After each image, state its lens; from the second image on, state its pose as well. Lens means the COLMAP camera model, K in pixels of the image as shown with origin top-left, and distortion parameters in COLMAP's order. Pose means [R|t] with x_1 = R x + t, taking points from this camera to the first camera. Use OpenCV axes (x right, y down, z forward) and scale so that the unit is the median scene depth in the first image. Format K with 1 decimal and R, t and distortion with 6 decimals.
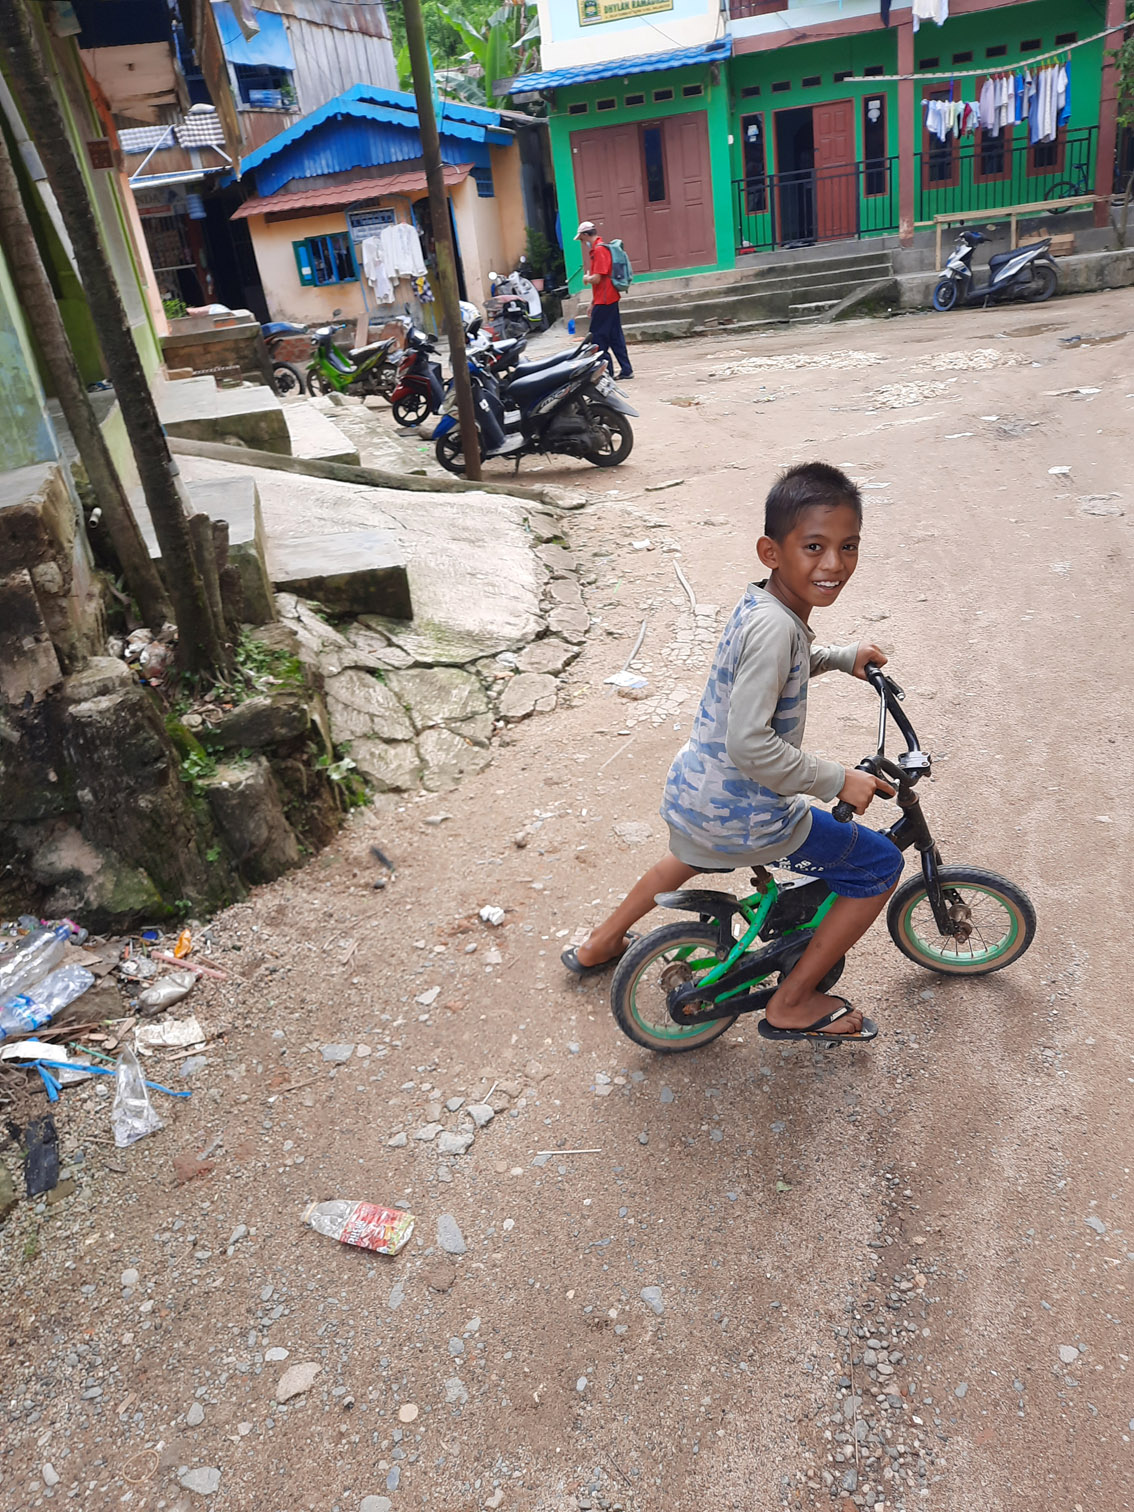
lens RADIAL K [[1133.2, 0, 567.0], [0, 1133.2, 756.0], [0, 0, 1]] dist [0.021433, -0.008158]
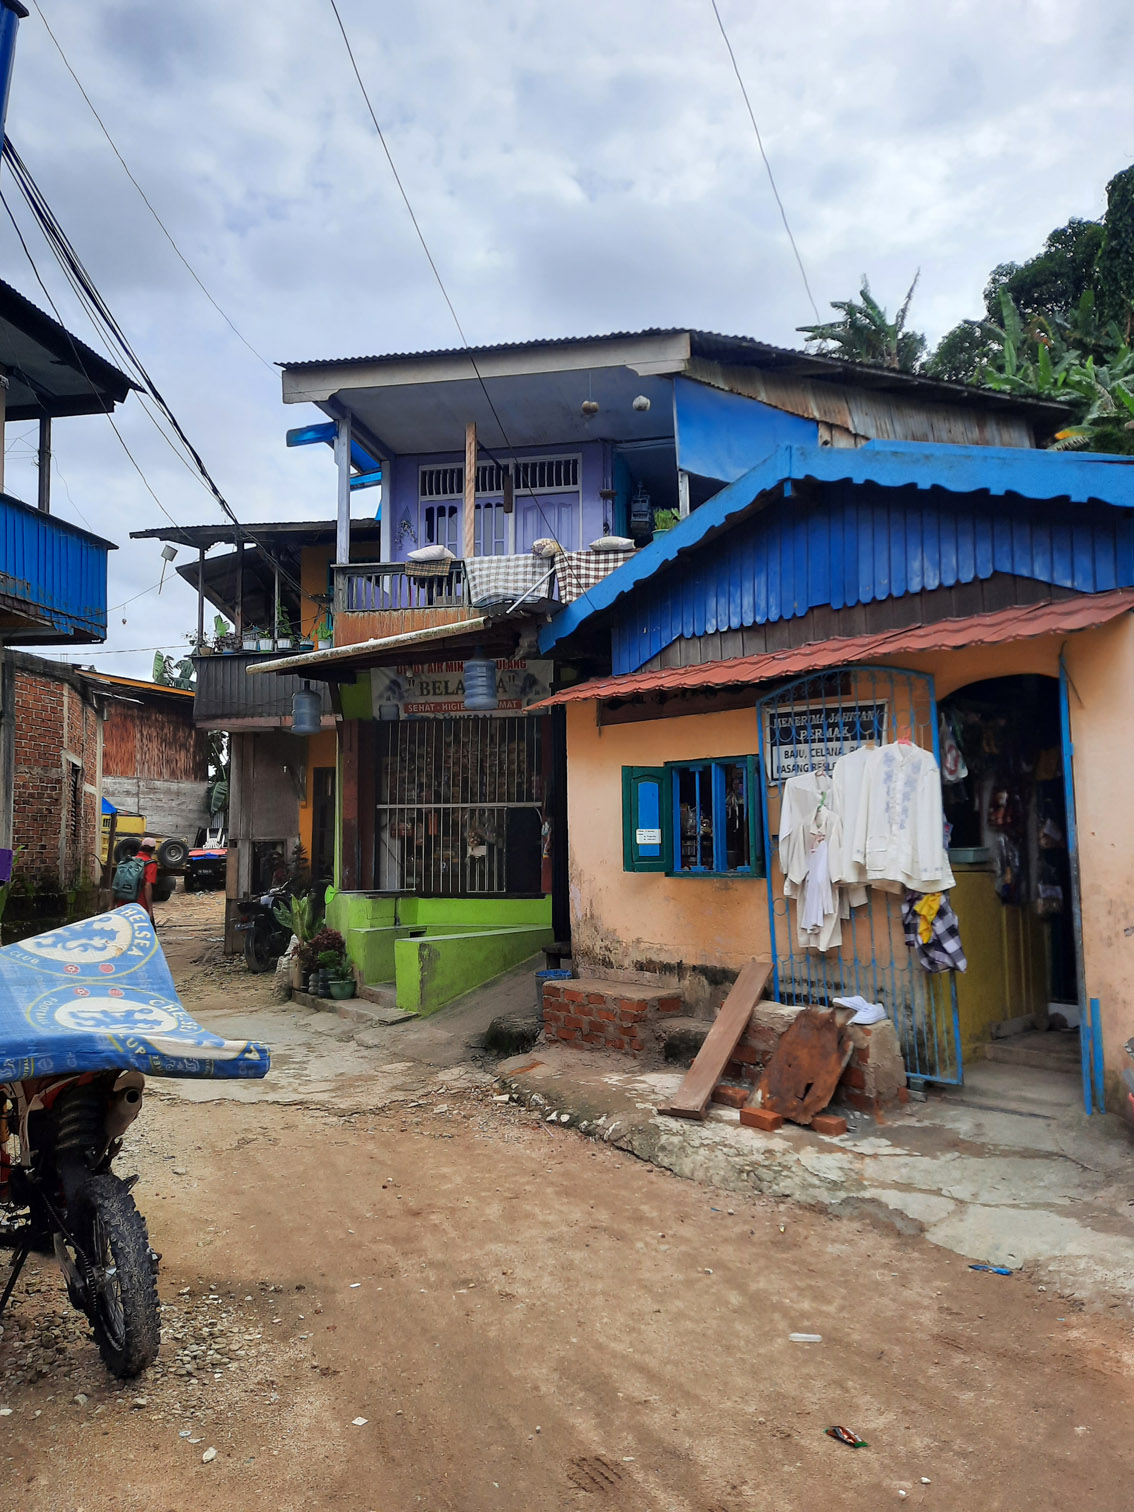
lens RADIAL K [[1133.2, 0, 567.0], [0, 1133.2, 756.0], [0, 0, 1]] dist [0.021433, -0.008158]
pose [[0.835900, 0.081773, -0.542757, -0.043665], [-0.319617, 0.876414, -0.360199, -0.305131], [0.446225, 0.474564, 0.758731, 0.687923]]
